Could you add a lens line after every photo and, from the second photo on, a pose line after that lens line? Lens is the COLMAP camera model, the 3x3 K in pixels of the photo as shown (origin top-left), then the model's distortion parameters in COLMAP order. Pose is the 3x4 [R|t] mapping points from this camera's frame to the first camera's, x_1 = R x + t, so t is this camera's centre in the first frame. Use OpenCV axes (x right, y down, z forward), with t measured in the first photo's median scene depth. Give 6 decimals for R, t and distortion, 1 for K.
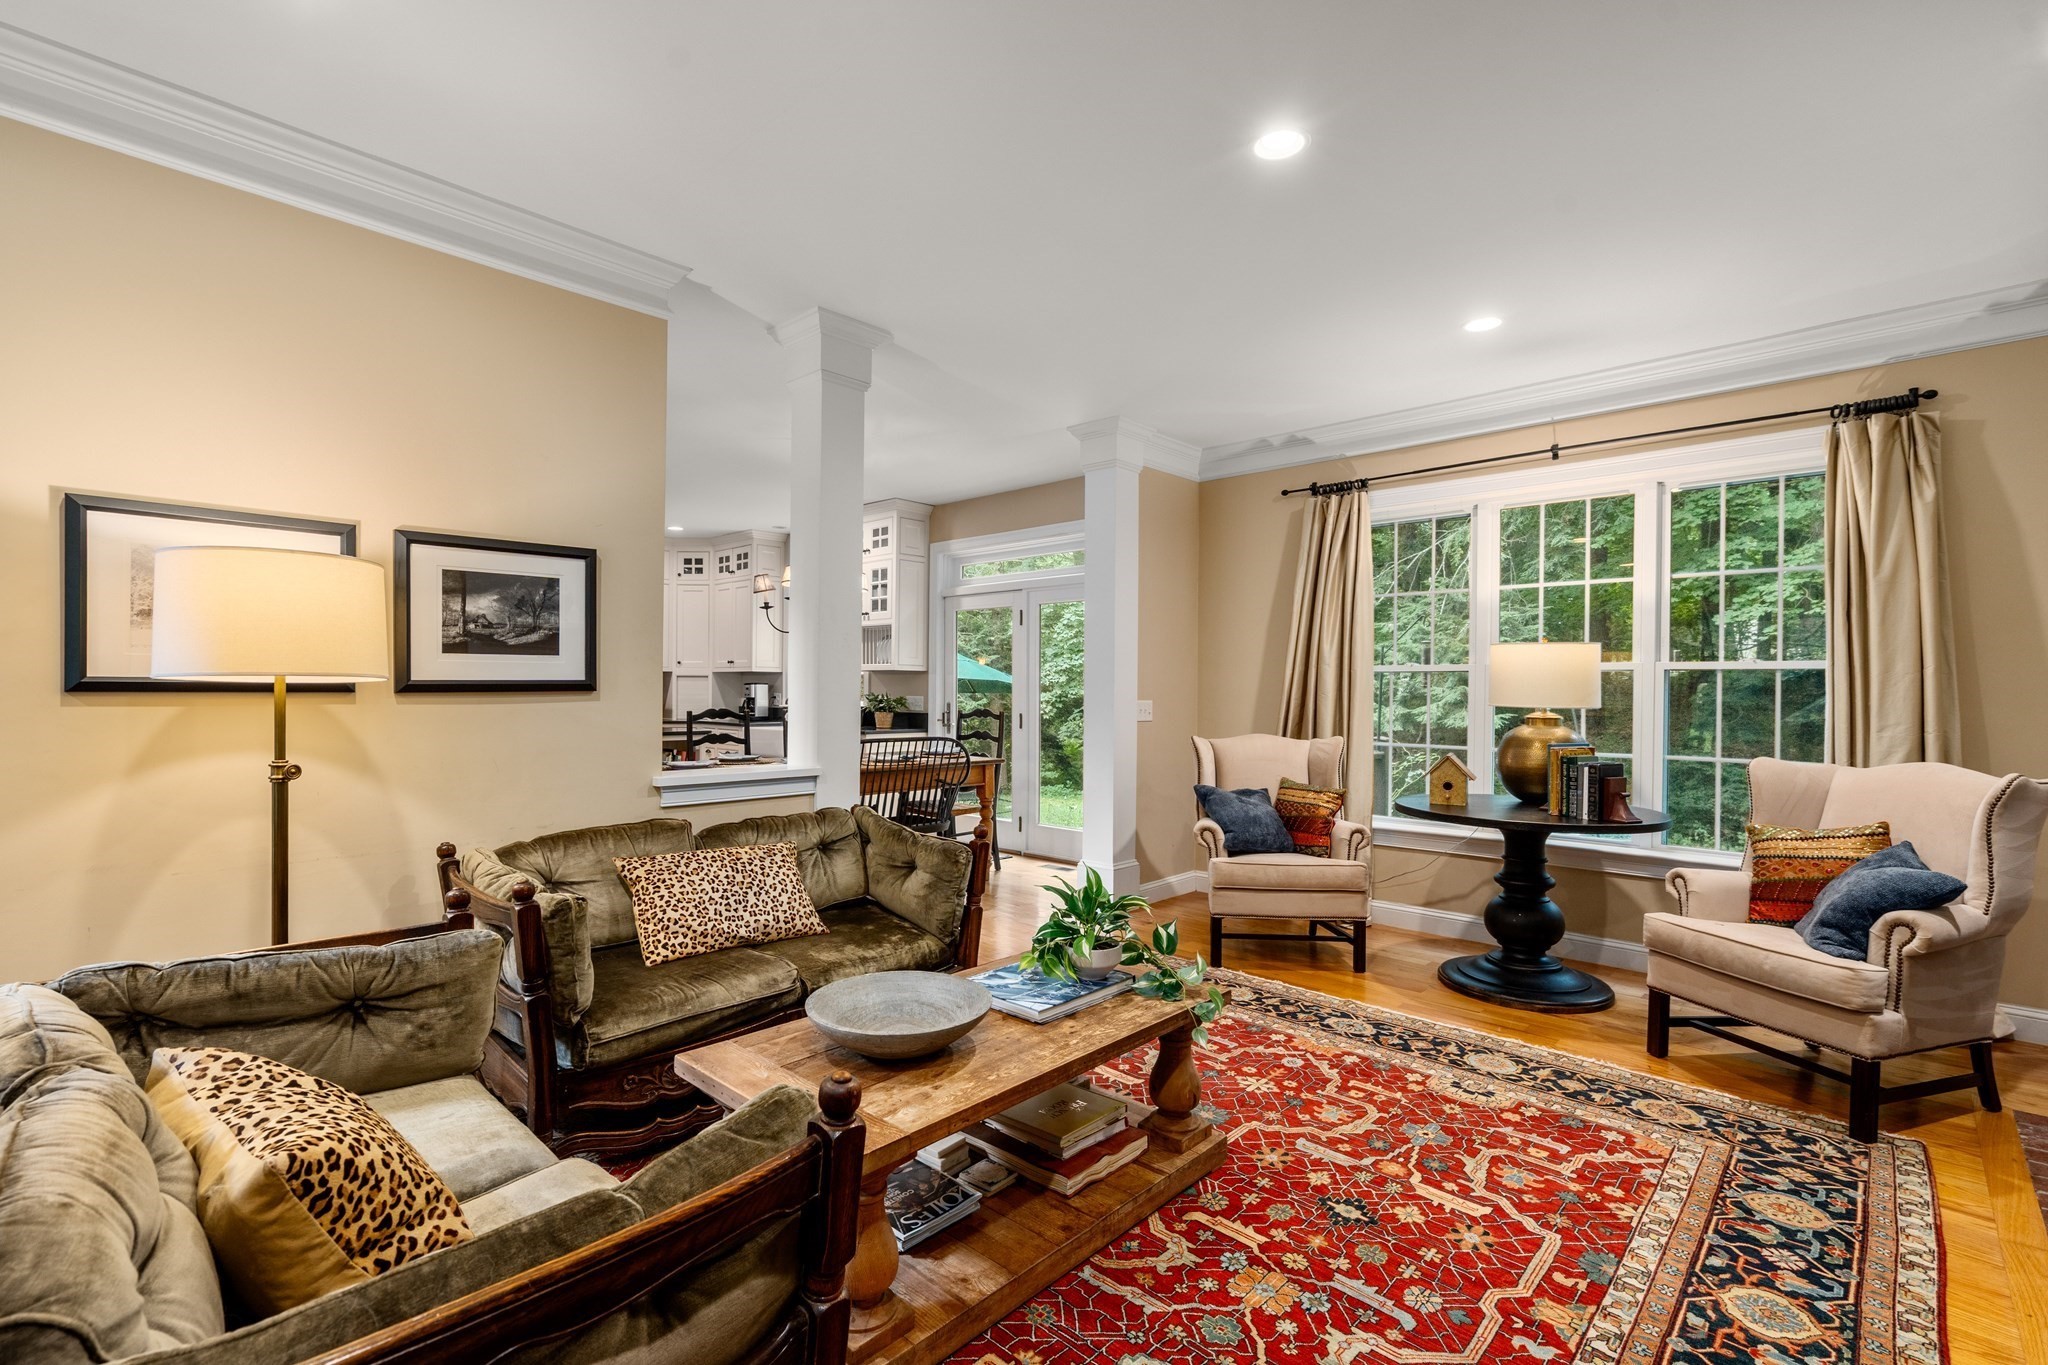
lens RADIAL K [[926.4, 0, 1011.3], [0, 926.4, 686.1], [0, 0, 1]] dist [-0.002328, 0.001166]
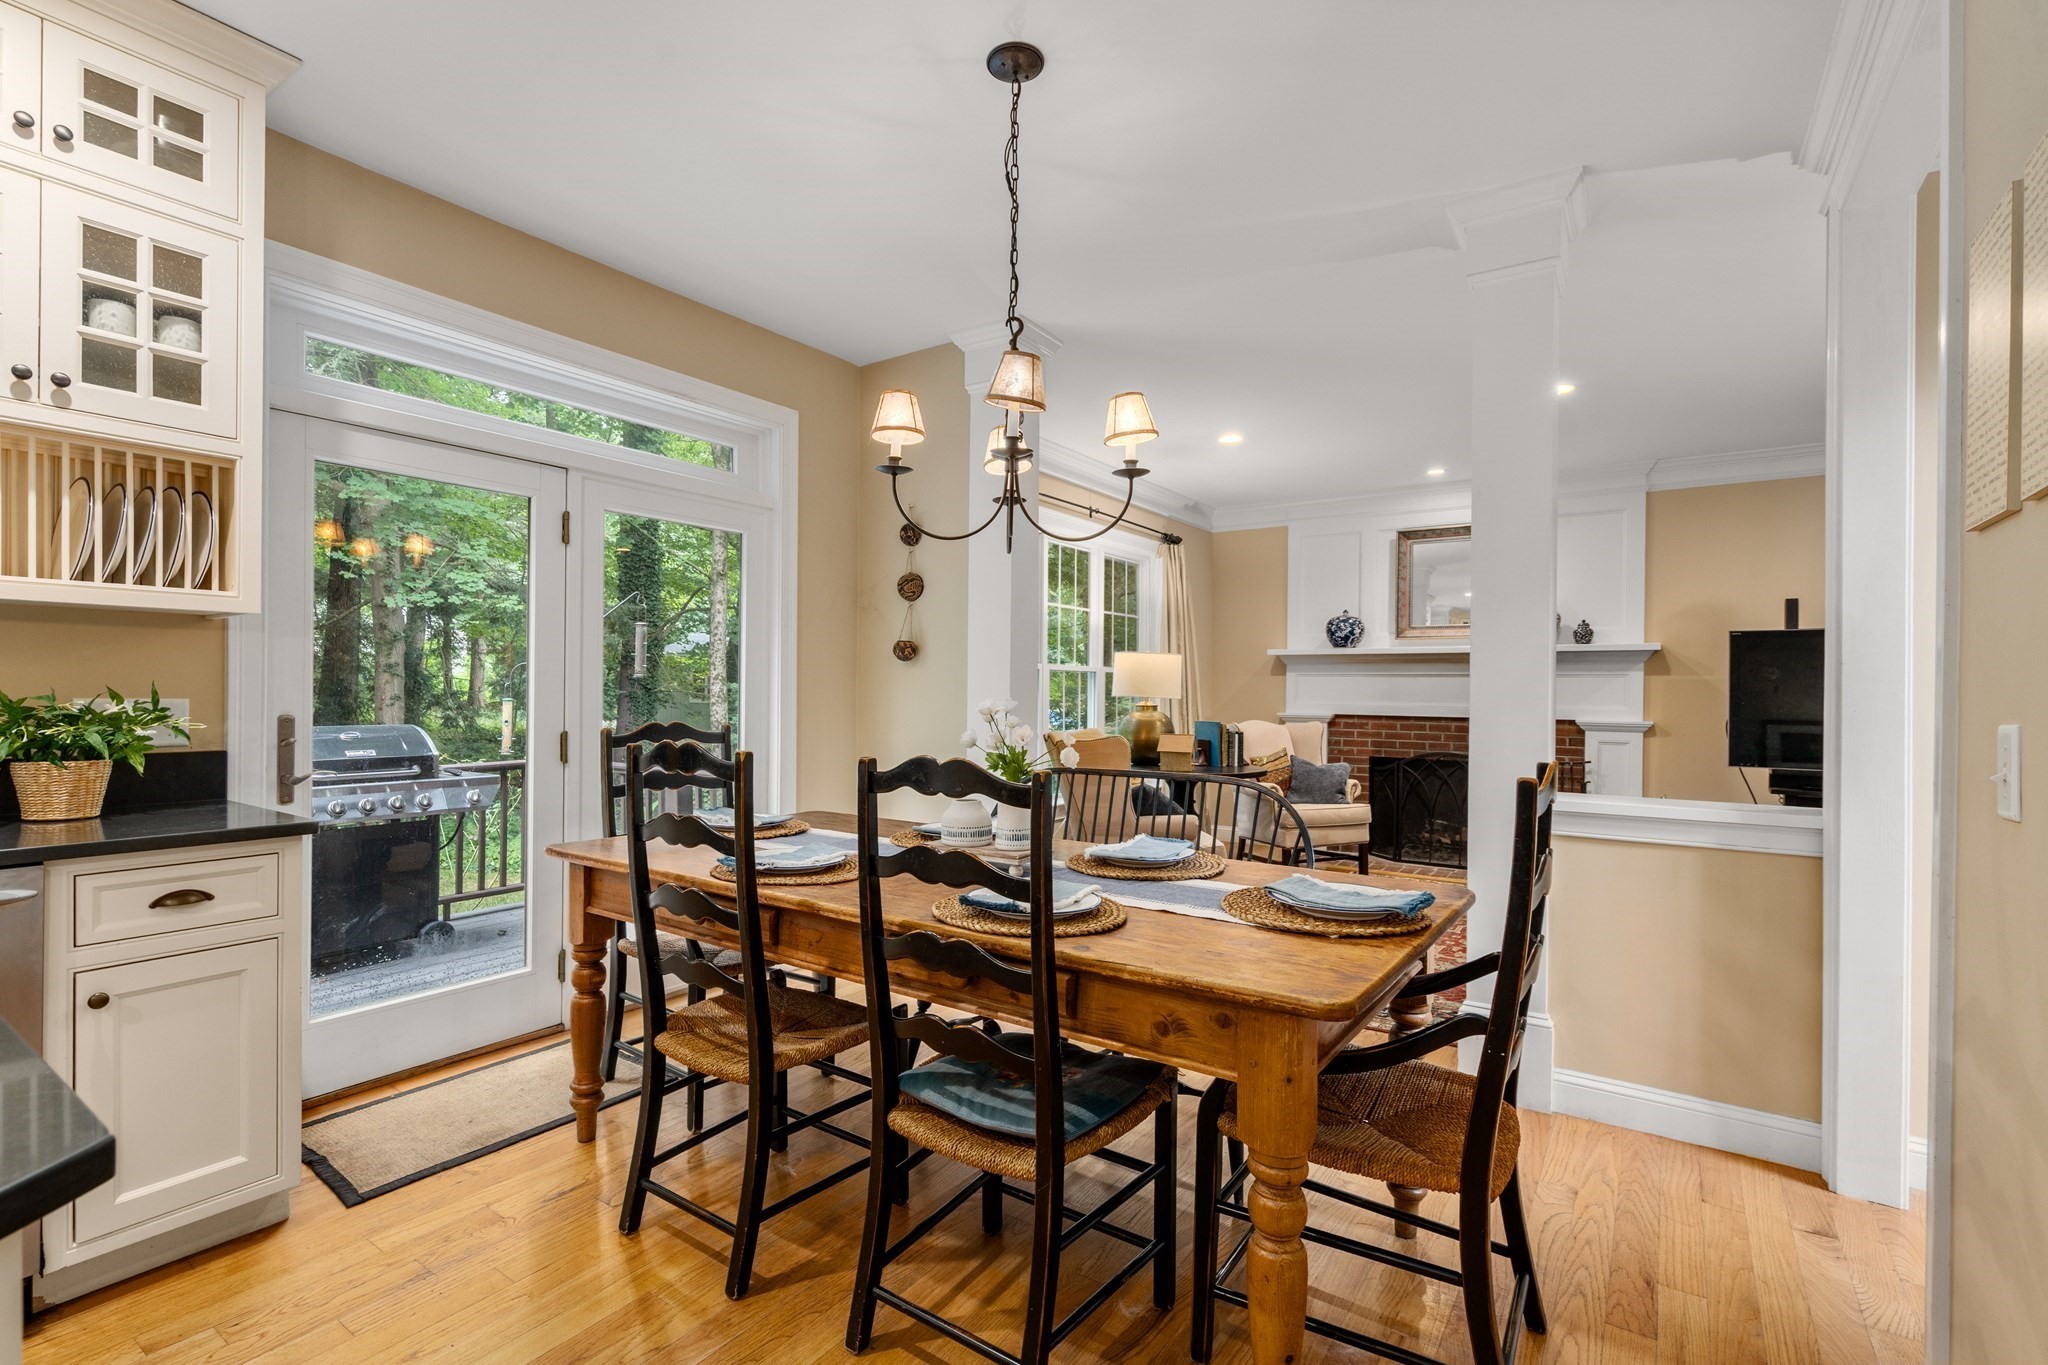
lens RADIAL K [[926.4, 0, 1009.4], [0, 926.4, 689.8], [0, 0, 1]] dist [-0.002328, 0.001166]
pose [[-0.144285, -0.010144, 0.989484, -1.191562], [-0.015772, 0.999844, 0.007951, 0.002550], [-0.989410, -0.014459, -0.144423, 2.065062]]
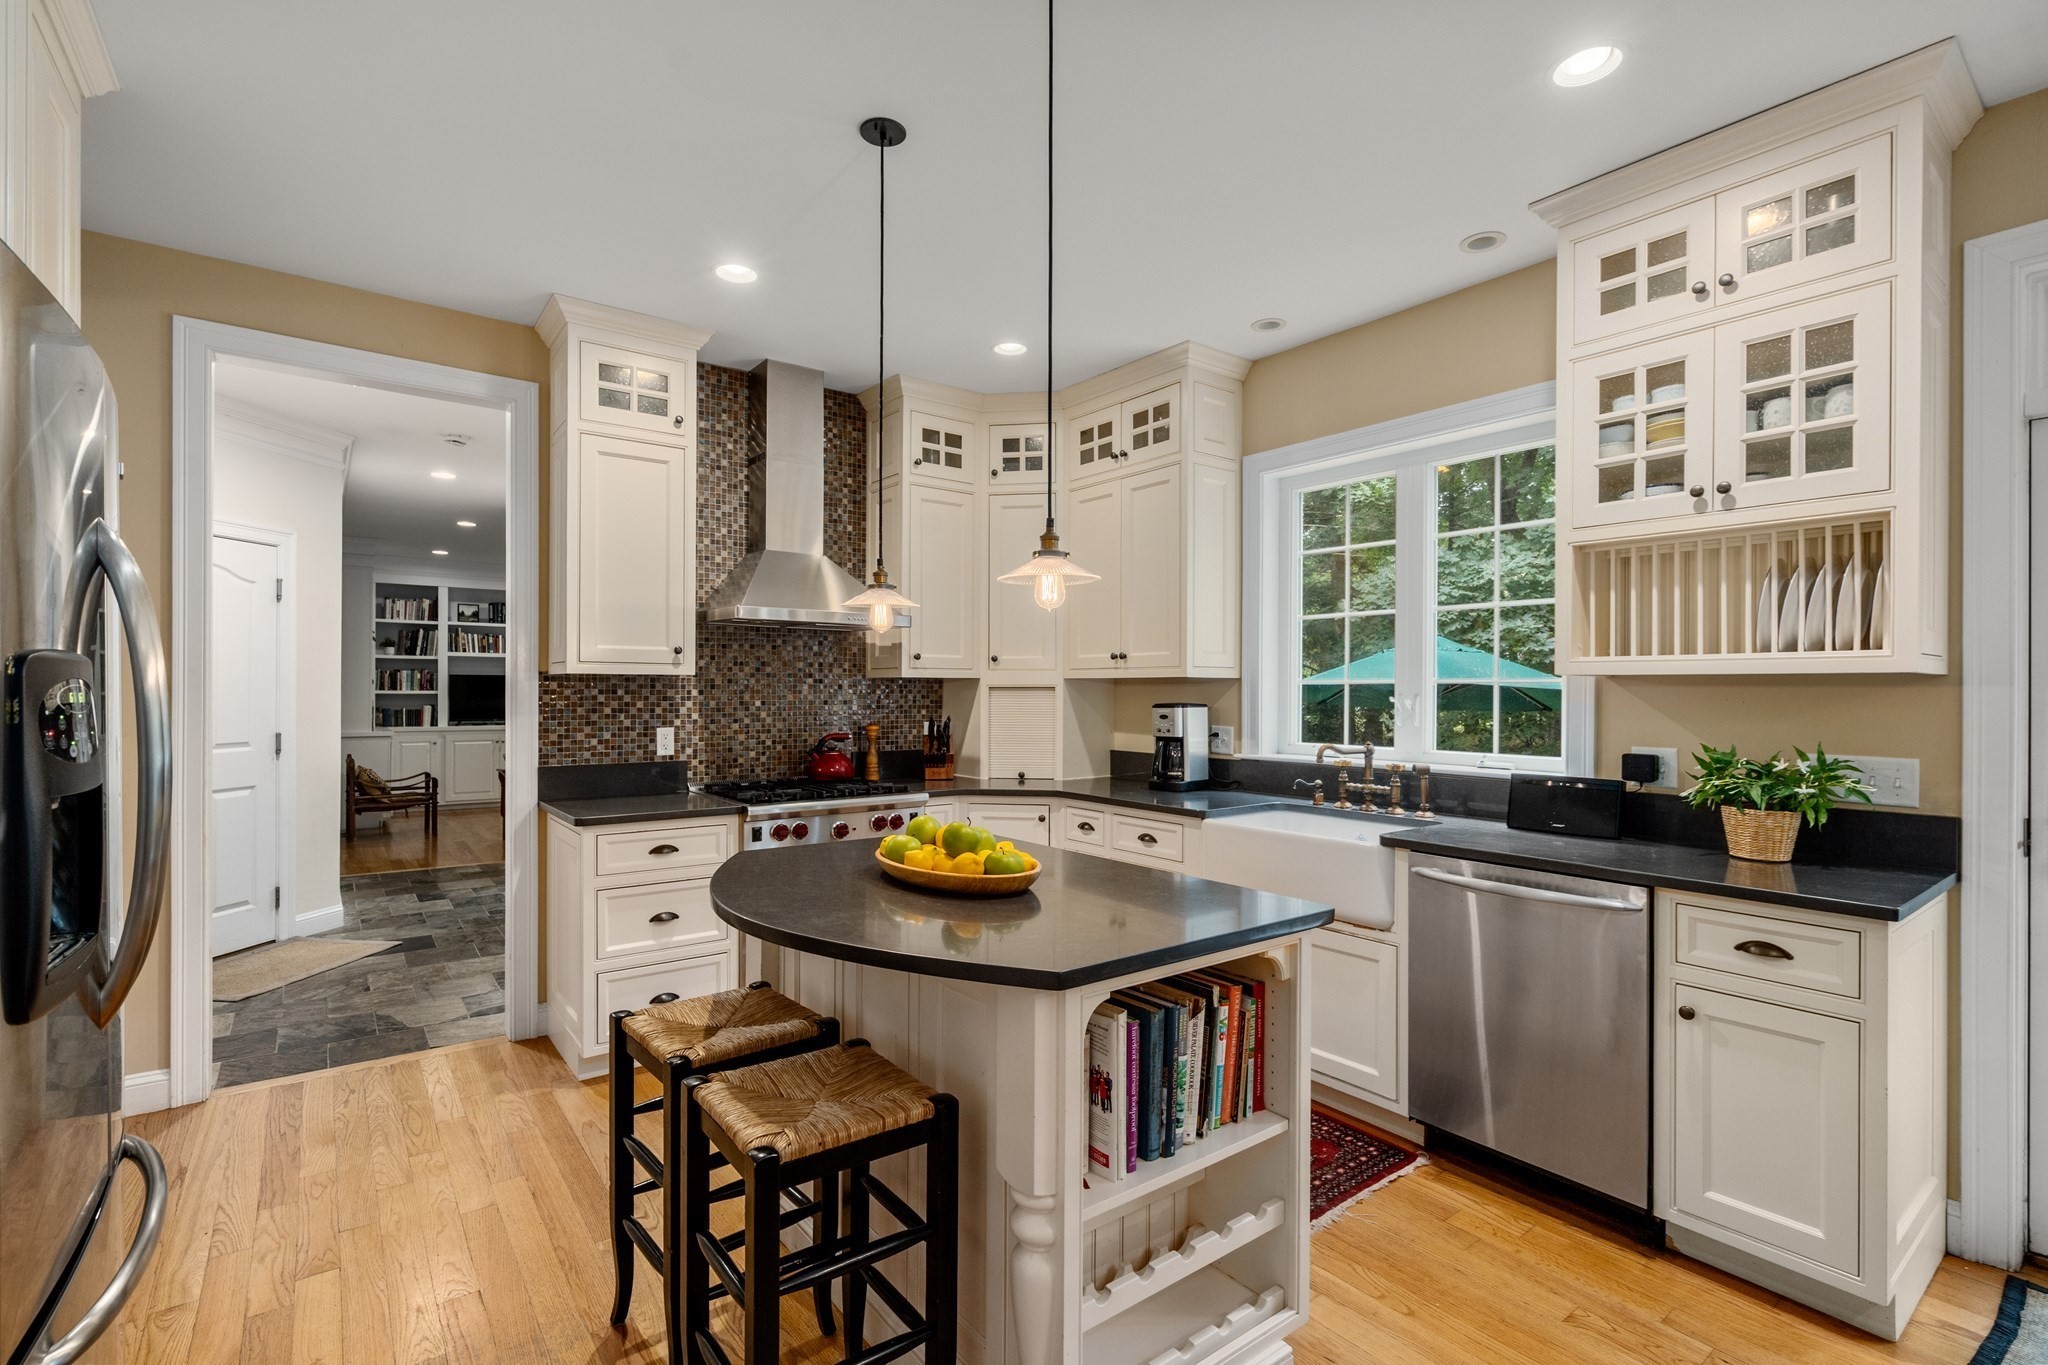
lens RADIAL K [[926.4, 0, 1005.4], [0, 926.4, 683.8], [0, 0, 1]] dist [-0.002328, 0.001166]
pose [[0.985452, -0.007676, -0.169778, -0.900422], [0.007797, 0.999970, 0.000047, -0.041961], [0.169773, -0.001370, 0.985482, 1.755251]]
